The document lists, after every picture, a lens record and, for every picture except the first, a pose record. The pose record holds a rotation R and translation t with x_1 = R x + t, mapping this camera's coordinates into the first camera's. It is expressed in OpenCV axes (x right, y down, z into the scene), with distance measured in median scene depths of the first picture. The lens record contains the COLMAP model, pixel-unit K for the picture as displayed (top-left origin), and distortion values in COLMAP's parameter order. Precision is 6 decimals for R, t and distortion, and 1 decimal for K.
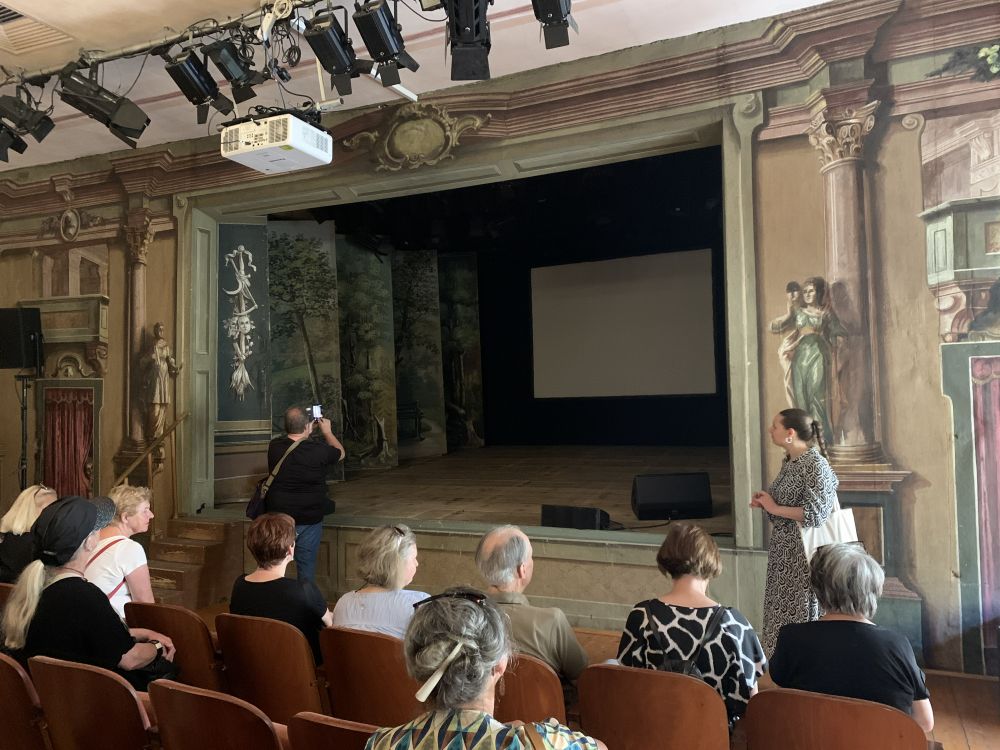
lens RADIAL K [[774.7, 0, 500.0], [0, 774.7, 375.0], [0, 0, 1]] dist [0.032183, -0.035352]
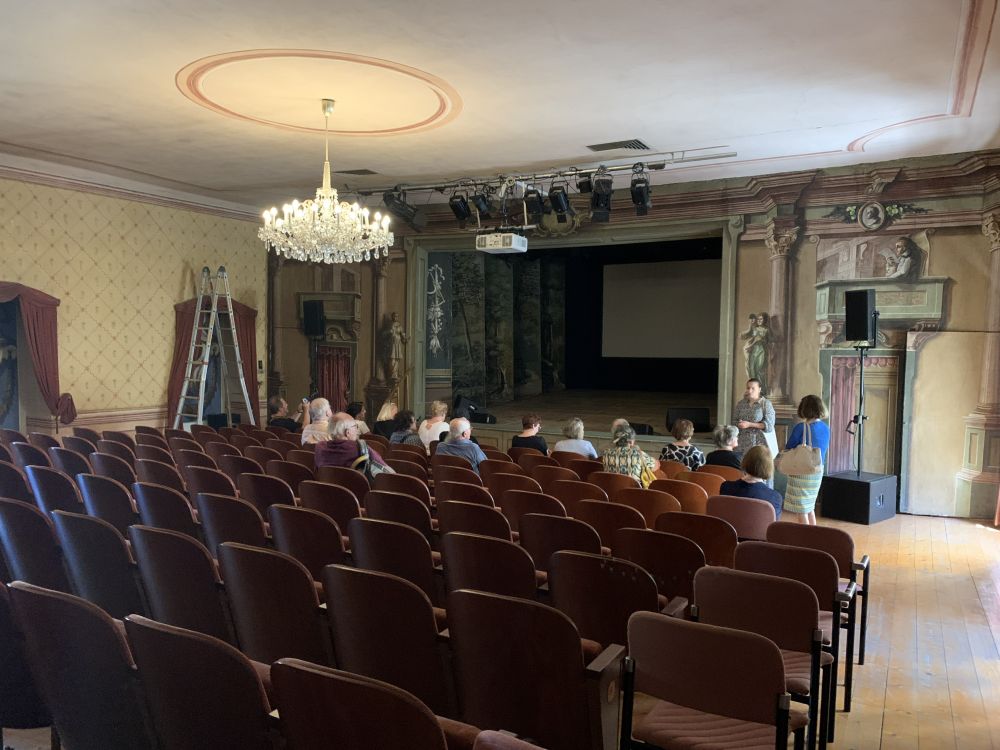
lens RADIAL K [[761.6, 0, 500.0], [0, 761.6, 375.0], [0, 0, 1]] dist [0.185746, -0.438289]
pose [[0.997968, 0.032927, -0.054557, -0.149010], [-0.028739, 0.996705, 0.075844, -0.087450], [0.056875, -0.074122, 0.995626, -0.959315]]
